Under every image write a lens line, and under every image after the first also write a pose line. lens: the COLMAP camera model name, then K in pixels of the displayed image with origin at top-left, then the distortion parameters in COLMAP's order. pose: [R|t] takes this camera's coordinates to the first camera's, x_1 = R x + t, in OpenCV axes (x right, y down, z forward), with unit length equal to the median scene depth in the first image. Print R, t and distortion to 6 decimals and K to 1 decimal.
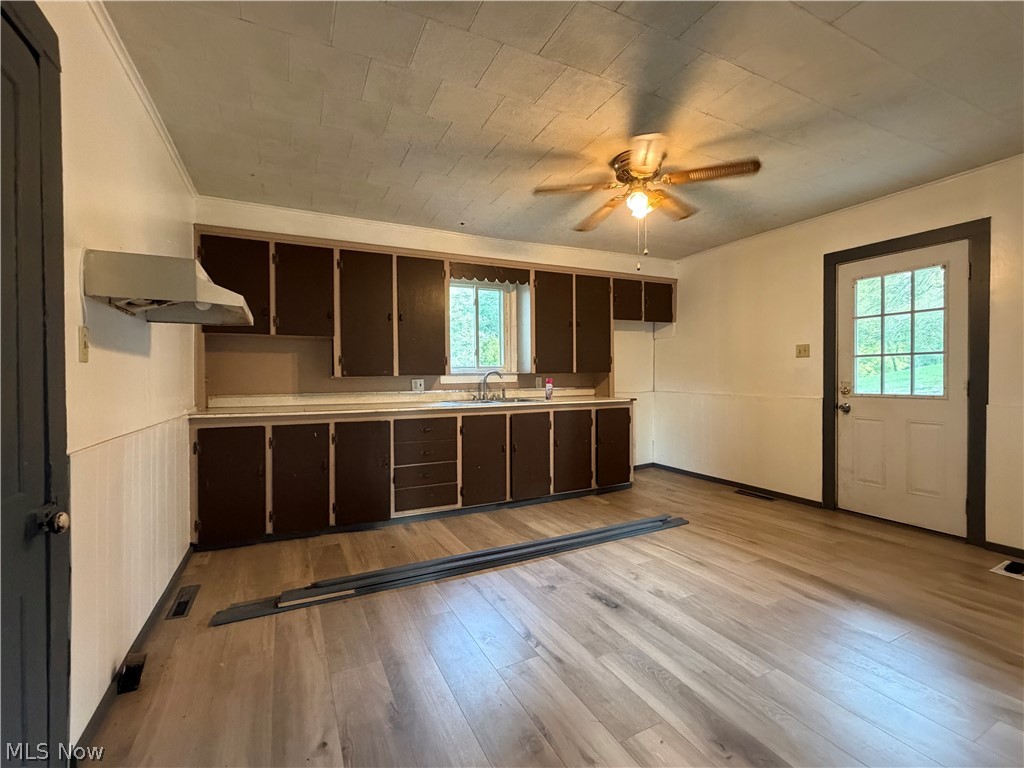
lens RADIAL K [[451.7, 0, 512.0], [0, 451.7, 384.0], [0, 0, 1]] dist [0.001290, -0.000058]
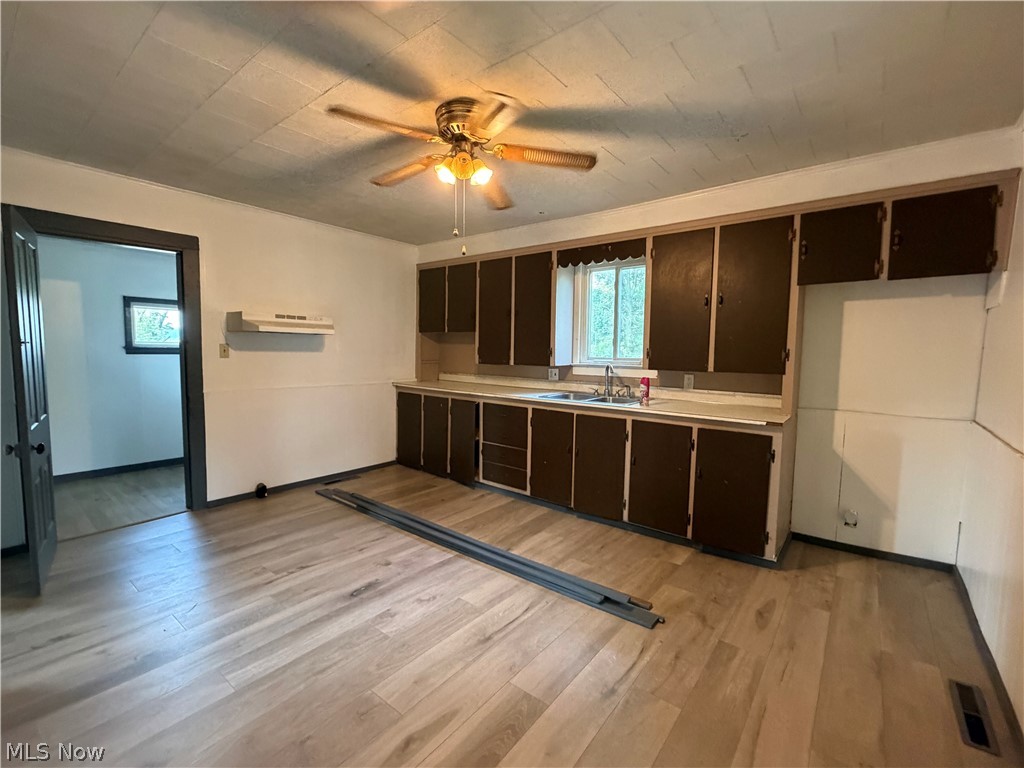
lens RADIAL K [[451.7, 0, 512.0], [0, 451.7, 384.0], [0, 0, 1]] dist [0.001290, -0.000058]
pose [[0.425616, 0.086087, -0.900800, 0.817464], [-0.040393, 0.996280, 0.076126, -0.060277], [0.904002, 0.003986, 0.427510, 0.554163]]
